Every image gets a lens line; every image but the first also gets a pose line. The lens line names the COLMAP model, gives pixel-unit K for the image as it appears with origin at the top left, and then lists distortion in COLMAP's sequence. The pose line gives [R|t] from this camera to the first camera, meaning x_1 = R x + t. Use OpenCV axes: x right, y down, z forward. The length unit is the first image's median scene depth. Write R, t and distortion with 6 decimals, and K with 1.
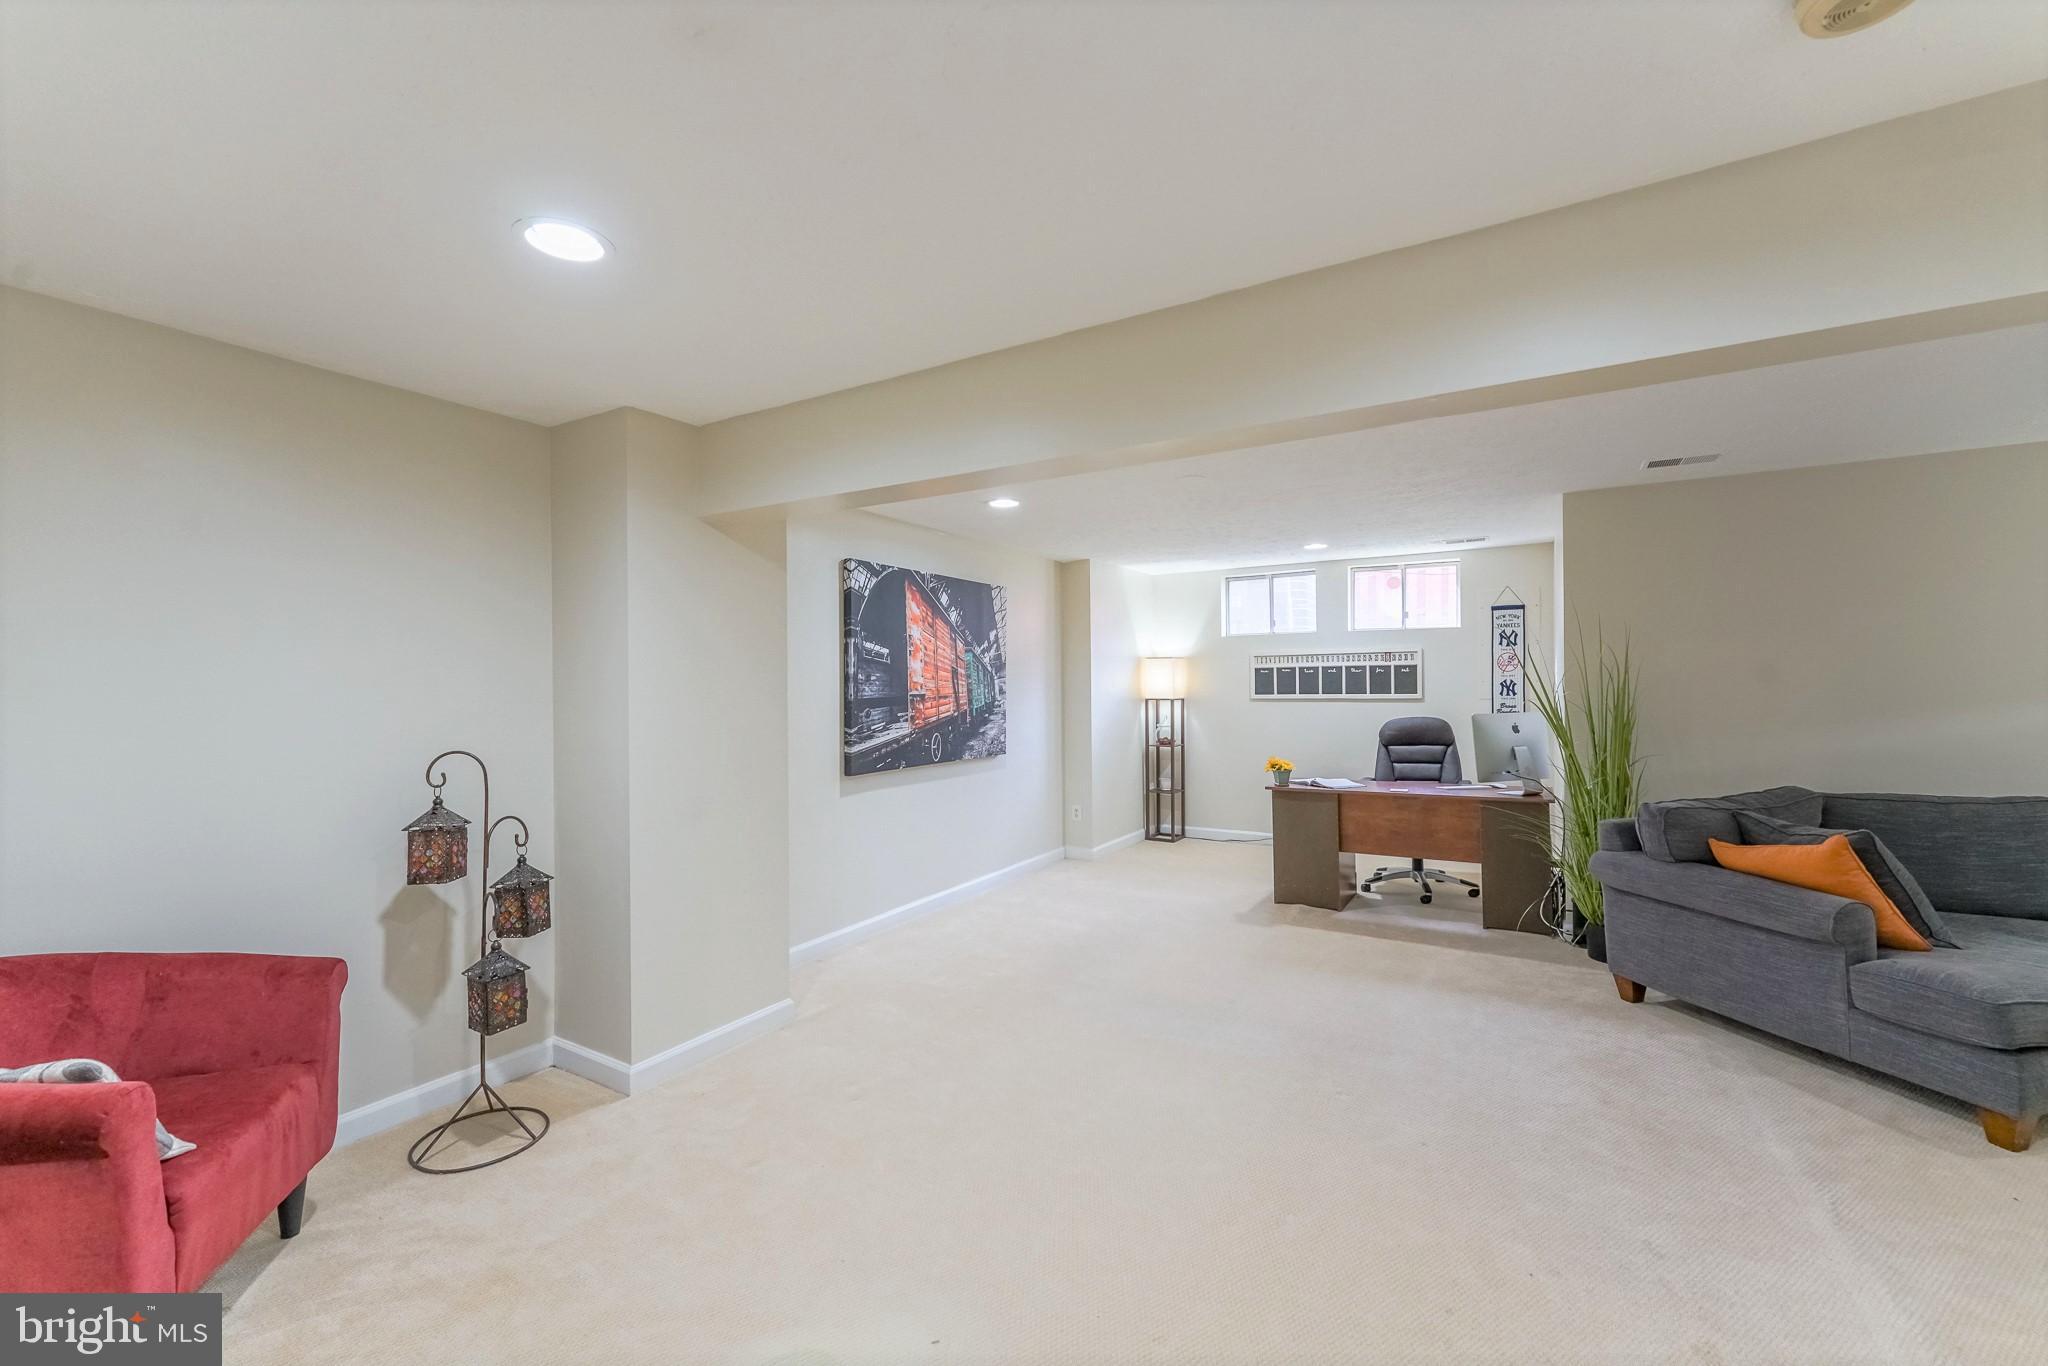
lens RADIAL K [[825.0, 0, 1021.1], [0, 825.0, 680.2], [0, 0, 1]] dist [0.003539, 0.000033]
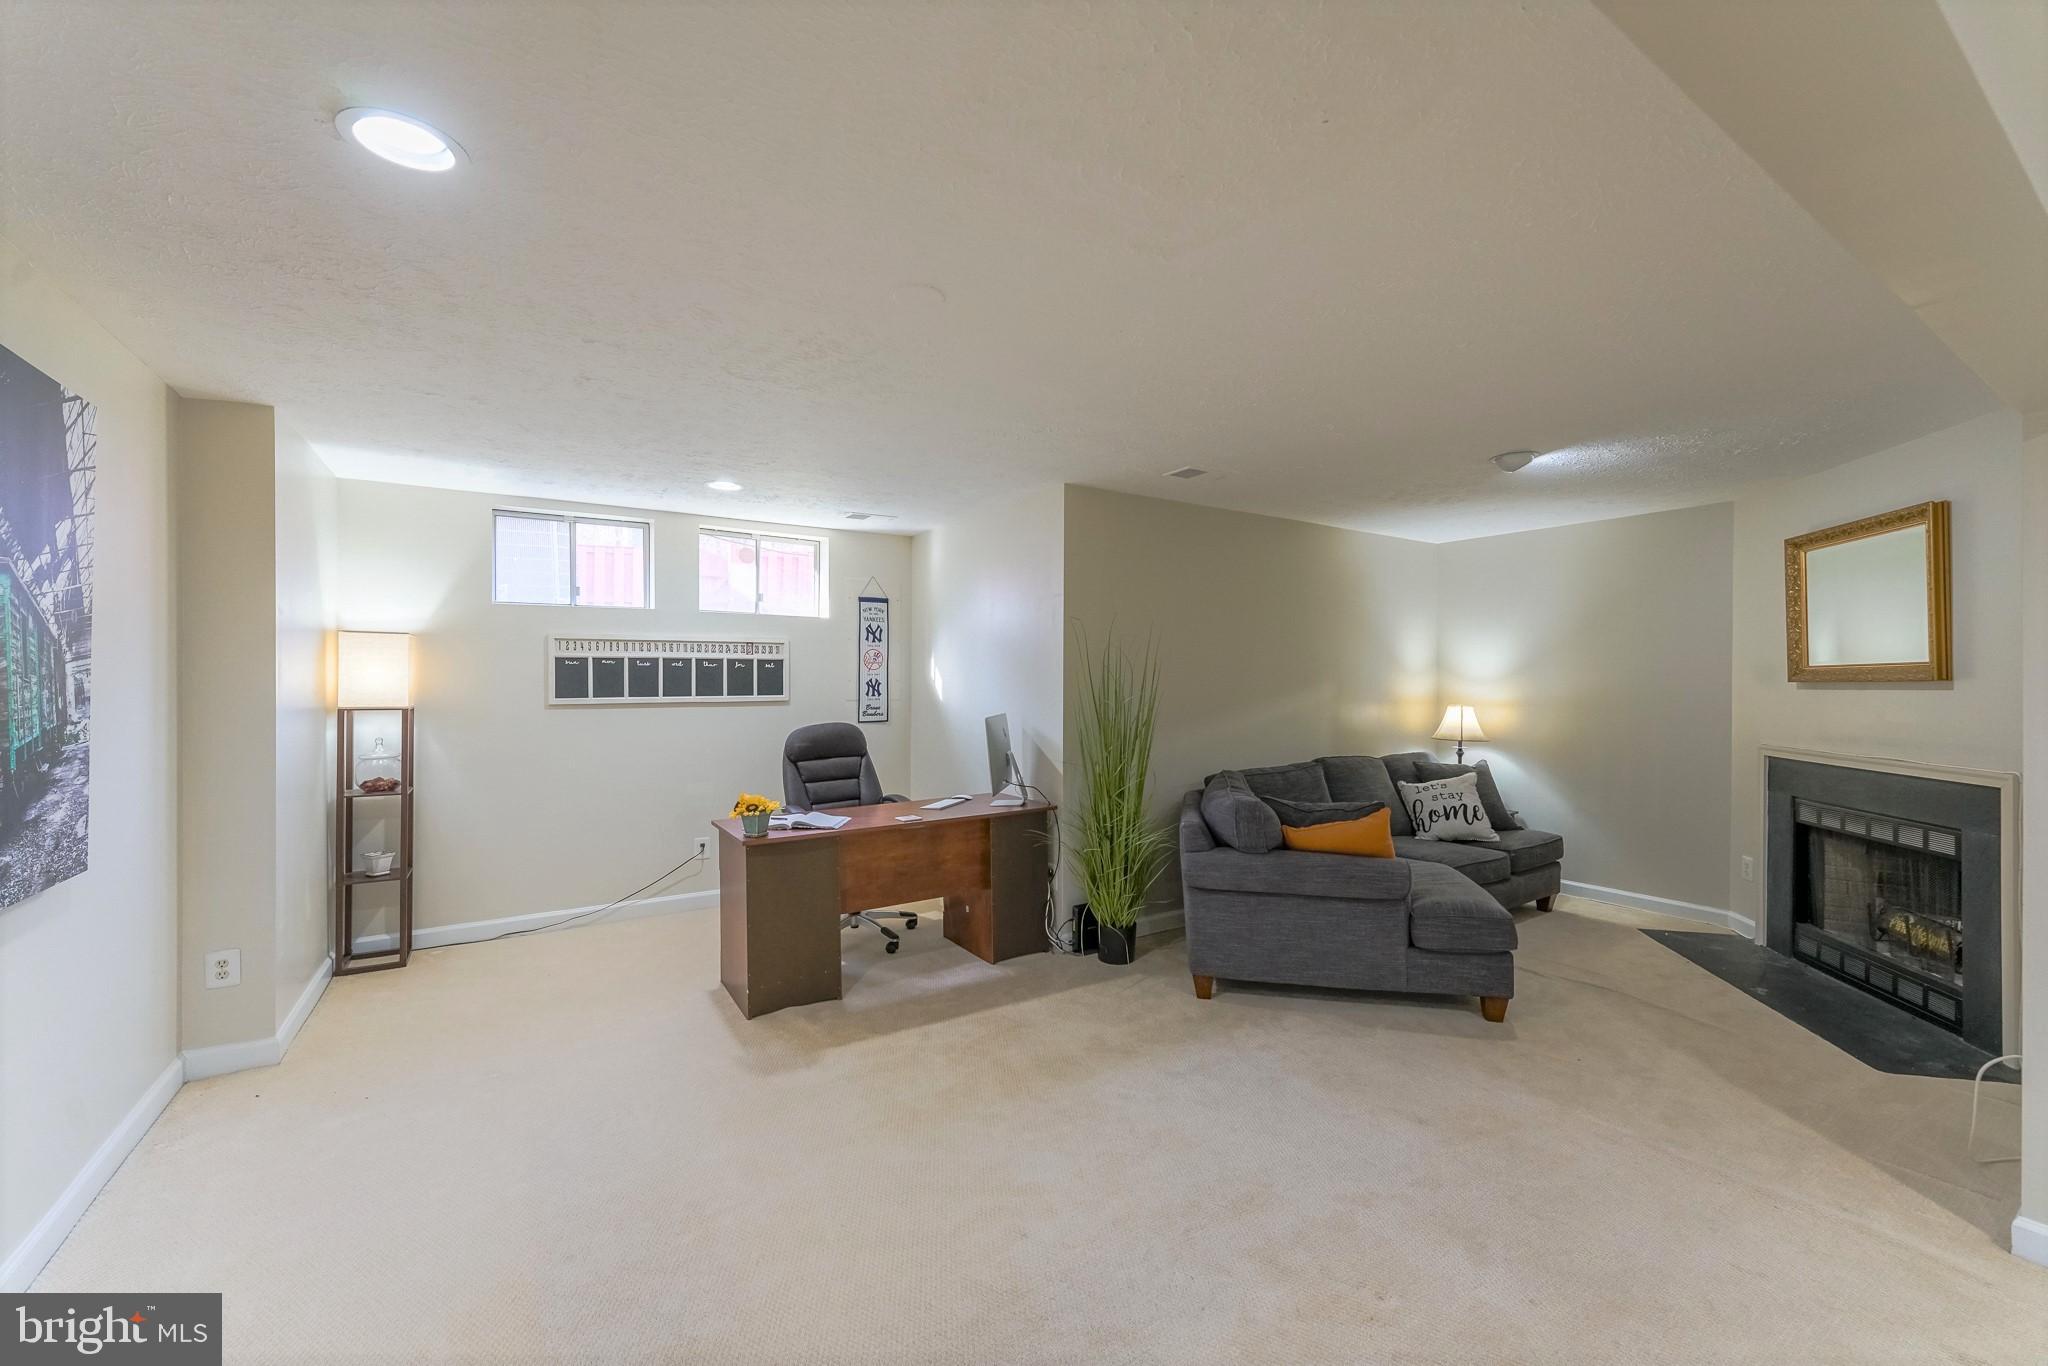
lens RADIAL K [[825.0, 0, 1033.1], [0, 825.0, 682.5], [0, 0, 1]] dist [0.003539, 0.000033]
pose [[0.435920, 0.006591, 0.899961, -0.178632], [-0.007740, 0.999964, -0.003574, 0.006274], [-0.899952, -0.005407, 0.435955, 0.512113]]
